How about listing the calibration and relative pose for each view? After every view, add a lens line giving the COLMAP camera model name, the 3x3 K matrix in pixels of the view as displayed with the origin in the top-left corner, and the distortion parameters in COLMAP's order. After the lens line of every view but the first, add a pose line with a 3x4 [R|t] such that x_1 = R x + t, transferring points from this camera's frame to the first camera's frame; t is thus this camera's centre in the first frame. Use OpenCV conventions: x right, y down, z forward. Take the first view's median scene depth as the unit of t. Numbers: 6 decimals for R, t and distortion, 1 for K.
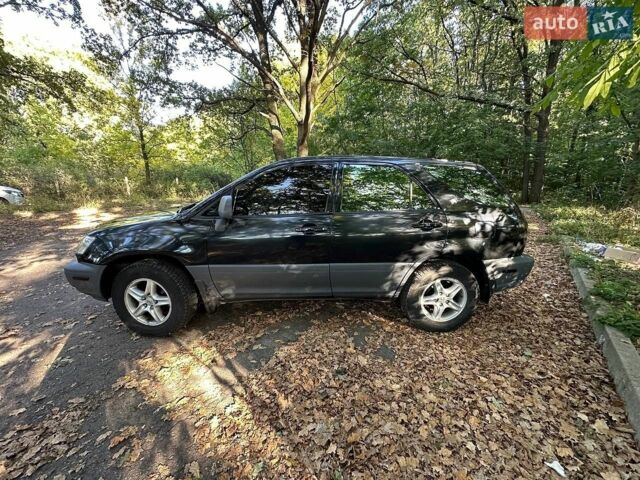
lens RADIAL K [[255.5, 0, 319.4], [0, 255.5, 241.9], [0, 0, 1]] dist [-0.002332, -0.000434]
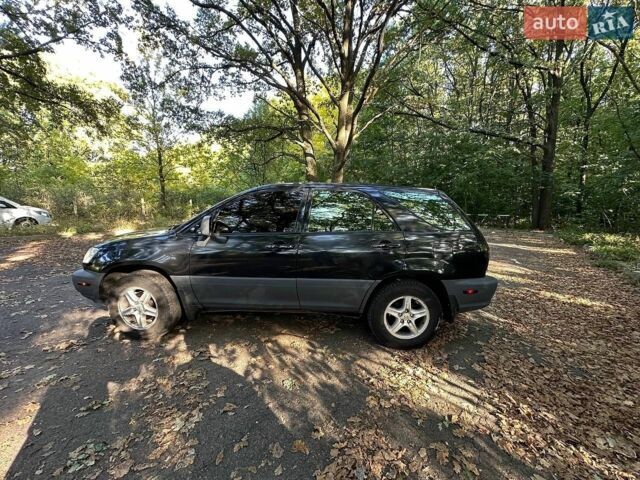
lens RADIAL K [[255.5, 0, 319.4], [0, 255.5, 241.9], [0, 0, 1]] dist [-0.002332, -0.000434]
pose [[0.999698, 0.011593, 0.021686, -0.117567], [-0.009571, 0.995793, -0.091129, 0.002303], [-0.022651, 0.090894, 0.995603, -0.008878]]
